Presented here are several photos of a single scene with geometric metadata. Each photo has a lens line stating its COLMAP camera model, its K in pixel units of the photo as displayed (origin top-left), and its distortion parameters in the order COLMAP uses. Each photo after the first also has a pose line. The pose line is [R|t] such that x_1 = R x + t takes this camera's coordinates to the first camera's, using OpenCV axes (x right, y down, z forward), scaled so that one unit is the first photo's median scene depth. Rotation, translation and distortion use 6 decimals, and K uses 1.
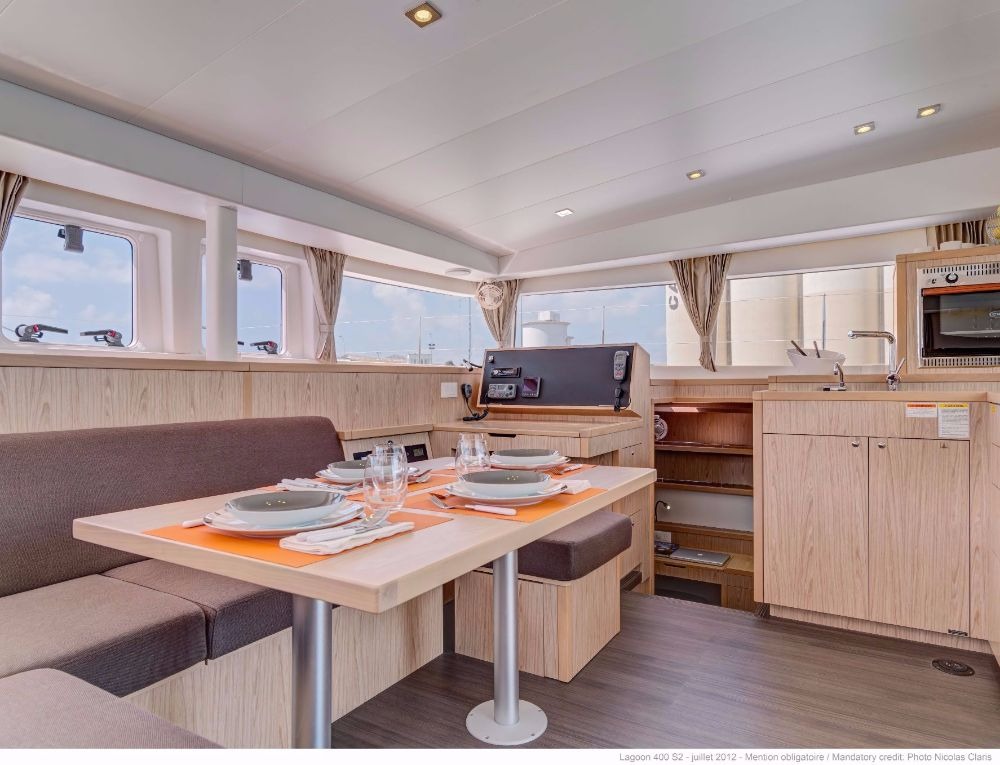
lens RADIAL K [[606.2, 0, 499.9], [0, 606.2, 384.2], [0, 0, 1]] dist [-0.008633, -0.001999]
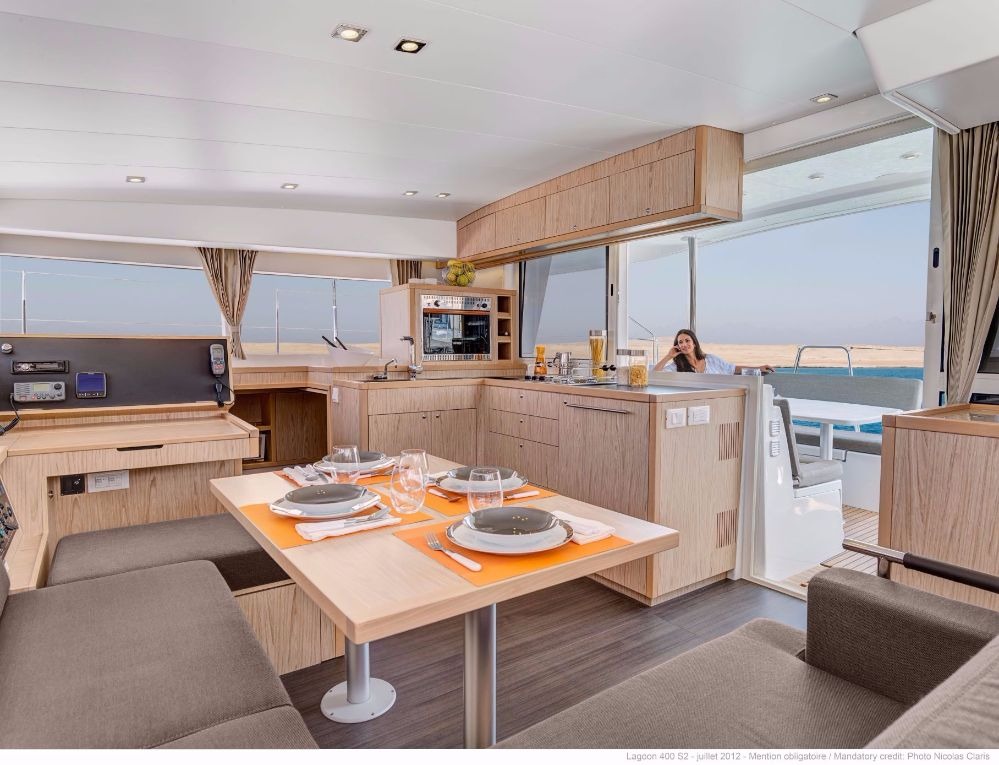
lens RADIAL K [[605.6, 0, 499.4], [0, 605.6, 380.0], [0, 0, 1]] dist [-0.008633, -0.001999]
pose [[0.394766, -0.044966, 0.917681, -0.466709], [-0.003247, 0.998727, 0.050334, -0.043963], [-0.918776, -0.022850, 0.394118, 0.177104]]
